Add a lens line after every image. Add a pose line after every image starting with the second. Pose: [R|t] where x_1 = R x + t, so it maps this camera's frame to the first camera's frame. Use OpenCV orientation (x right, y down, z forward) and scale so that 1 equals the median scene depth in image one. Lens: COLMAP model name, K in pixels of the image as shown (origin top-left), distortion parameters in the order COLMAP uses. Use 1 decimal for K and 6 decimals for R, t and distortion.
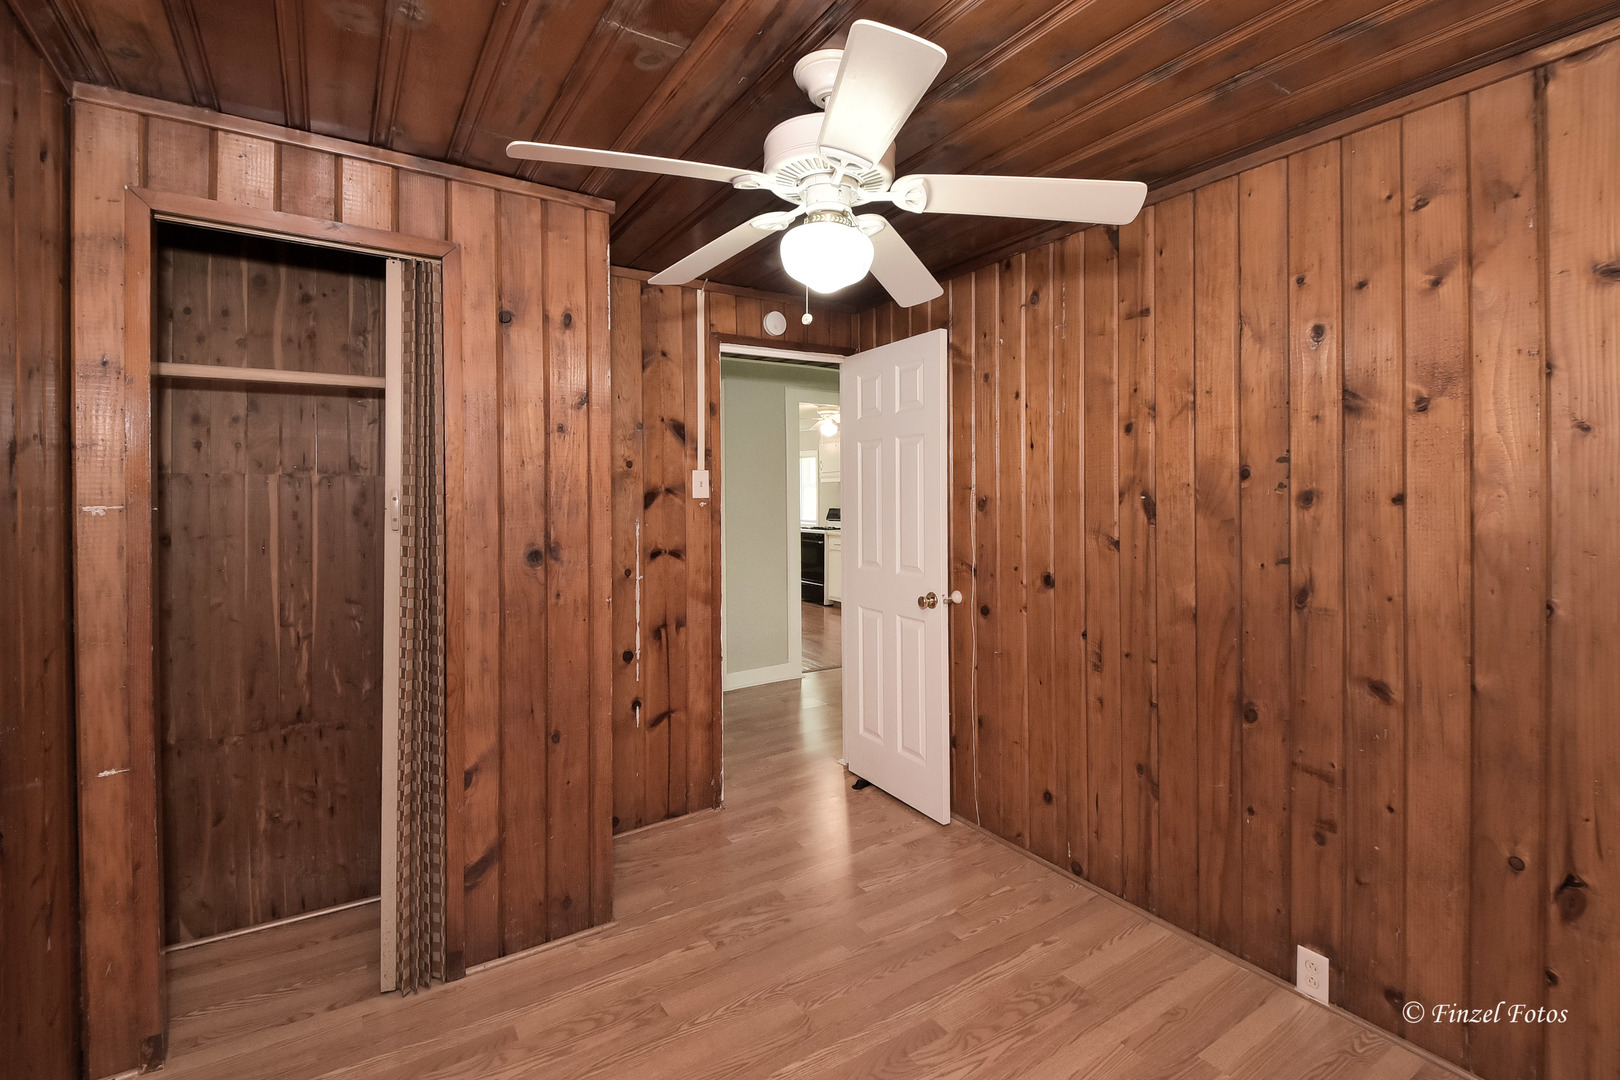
lens RADIAL K [[735.9, 0, 821.8], [0, 735.9, 494.9], [0, 0, 1]] dist [0.000444, -0.000617]
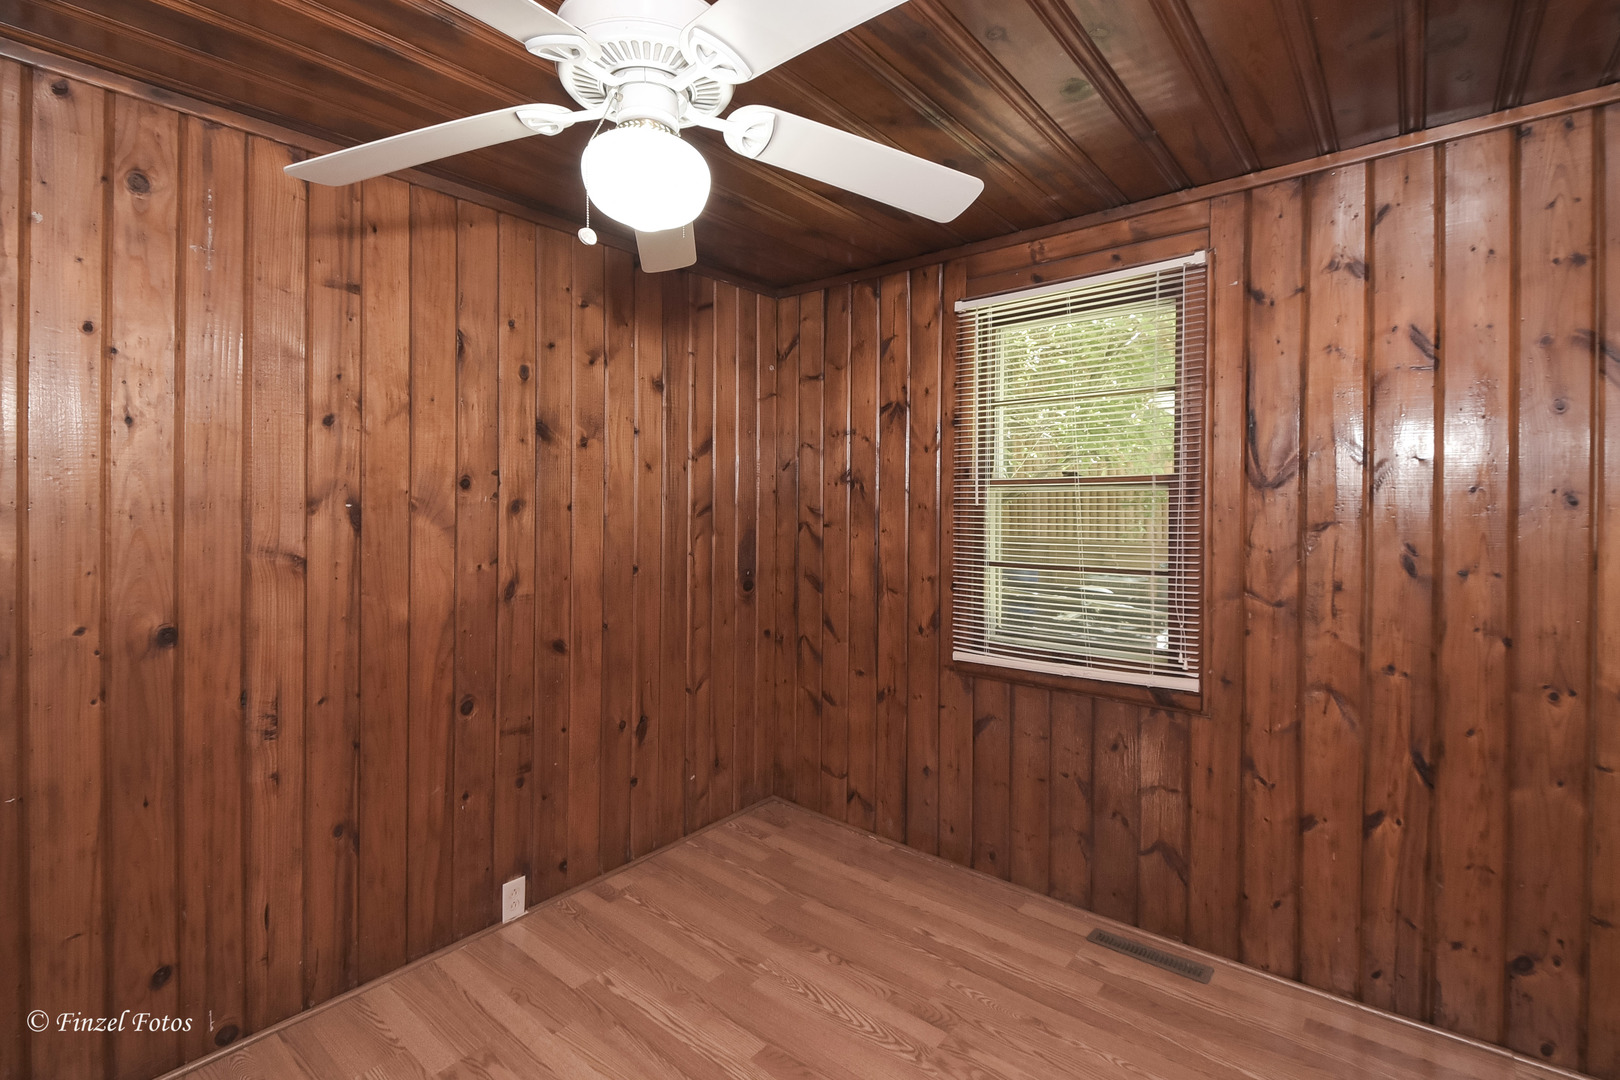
lens RADIAL K [[735.9, 0, 811.9], [0, 735.9, 508.4], [0, 0, 1]] dist [0.000444, -0.000617]
pose [[-0.296794, -0.002990, 0.954937, -0.637518], [-0.002662, 0.999994, 0.002304, 0.003936], [-0.954938, -0.001859, -0.296800, 0.894945]]
